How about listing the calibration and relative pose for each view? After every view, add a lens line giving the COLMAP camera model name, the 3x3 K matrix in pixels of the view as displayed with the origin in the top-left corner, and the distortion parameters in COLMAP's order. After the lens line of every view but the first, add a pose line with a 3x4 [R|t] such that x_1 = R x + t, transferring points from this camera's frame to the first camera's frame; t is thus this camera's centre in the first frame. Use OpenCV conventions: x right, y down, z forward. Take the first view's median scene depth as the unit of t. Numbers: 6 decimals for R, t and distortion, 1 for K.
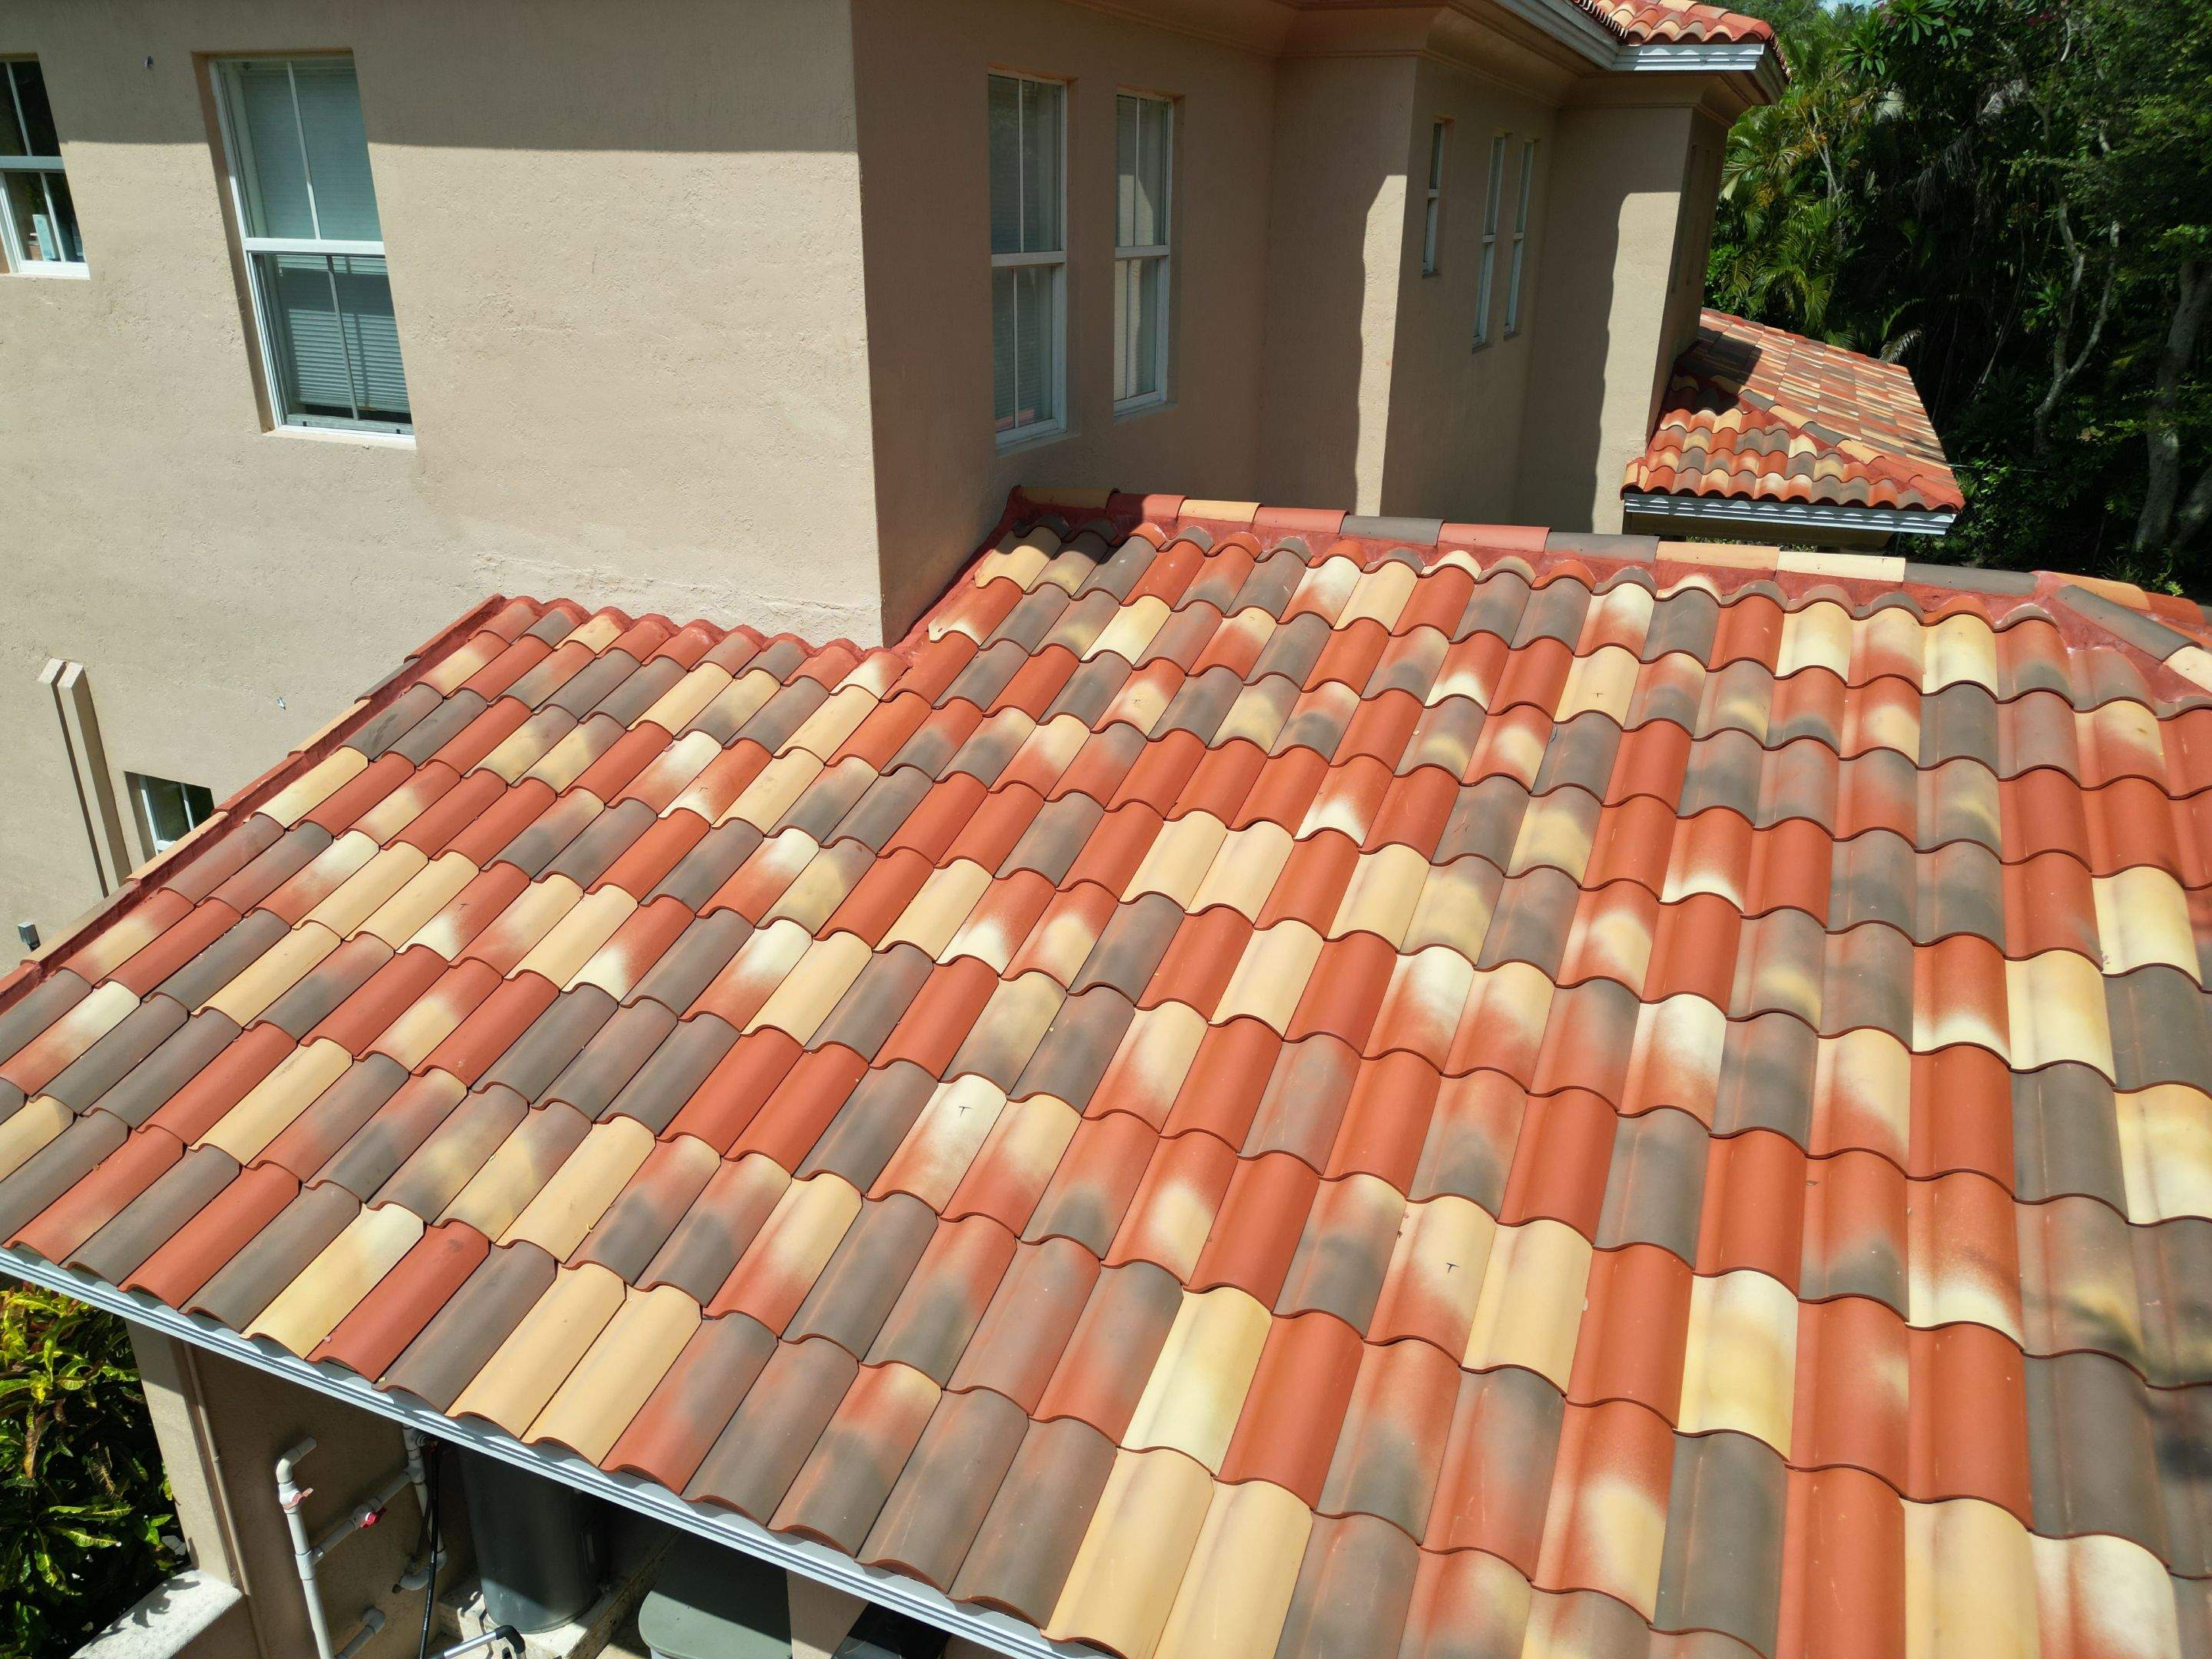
lens RADIAL K [[1548.2, 0, 1118.0], [0, 1548.2, 844.0], [0, 0, 1]] dist [0.084762, -0.082834]
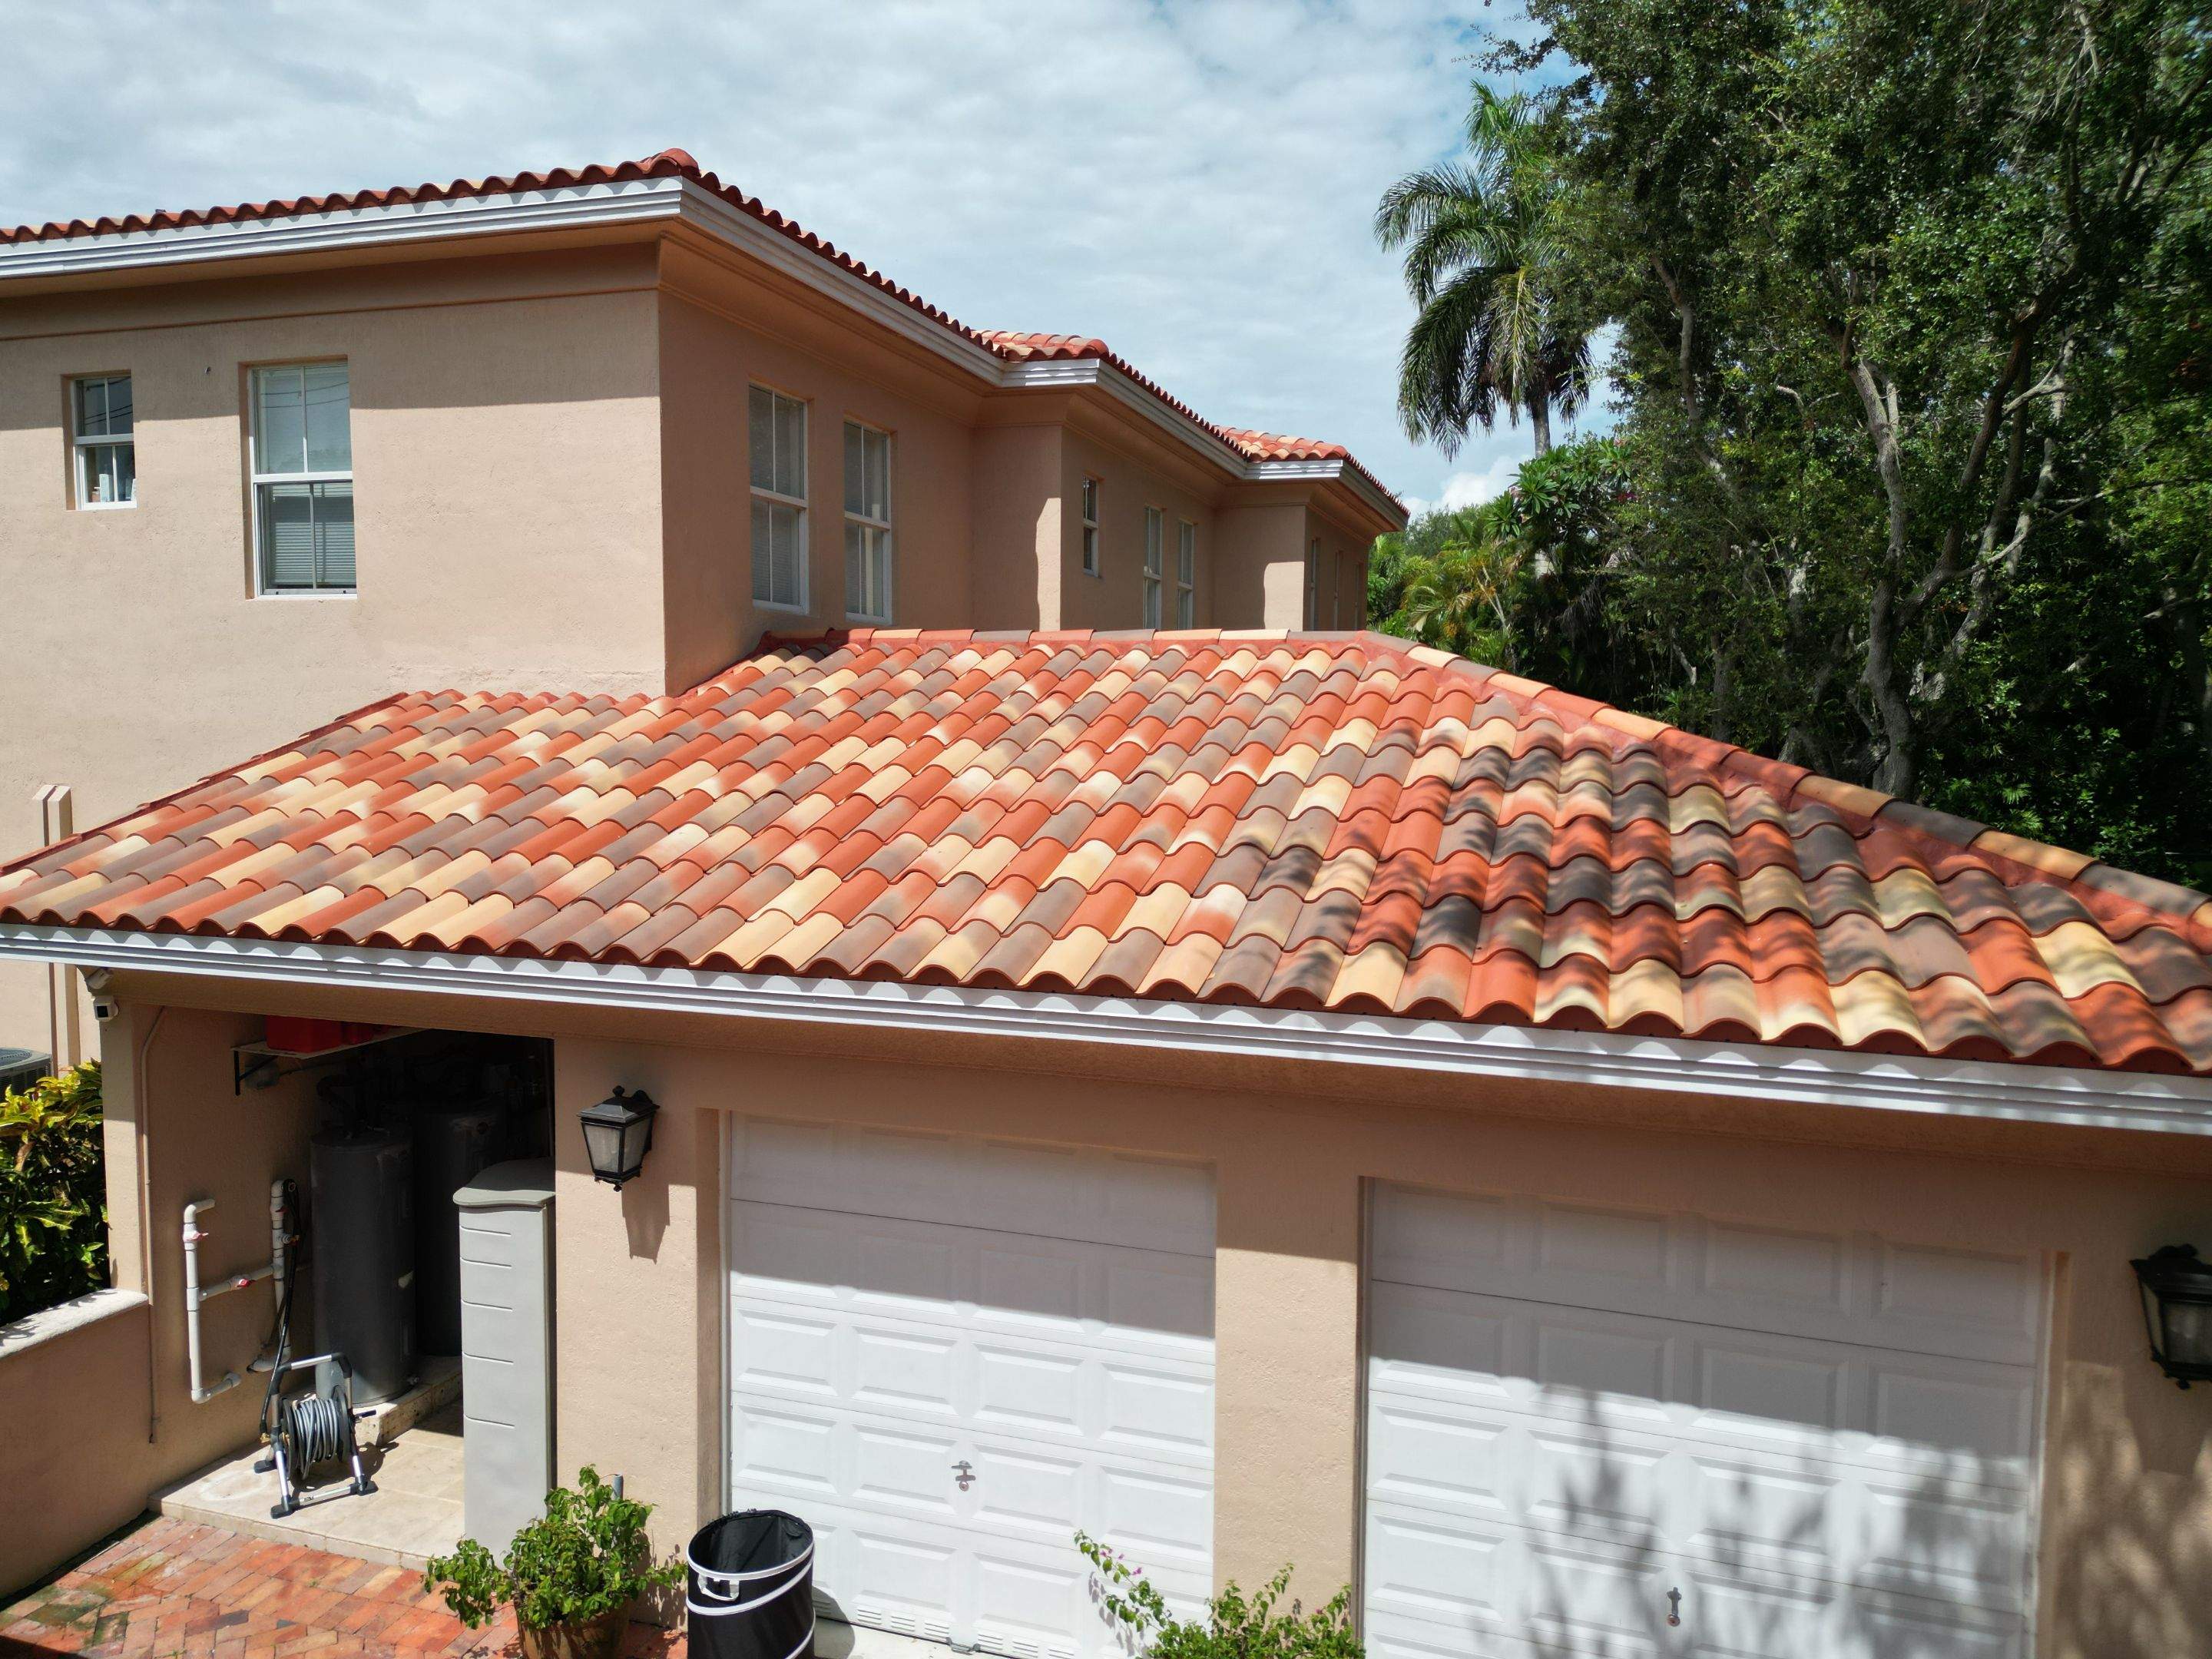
lens RADIAL K [[1548.2, 0, 1118.0], [0, 1548.2, 844.0], [0, 0, 1]] dist [0.084762, -0.082834]
pose [[0.996018, -0.008368, 0.088760, 0.142872], [0.034462, 0.954333, -0.296750, 0.445717], [-0.082224, 0.298627, 0.950821, -0.419264]]
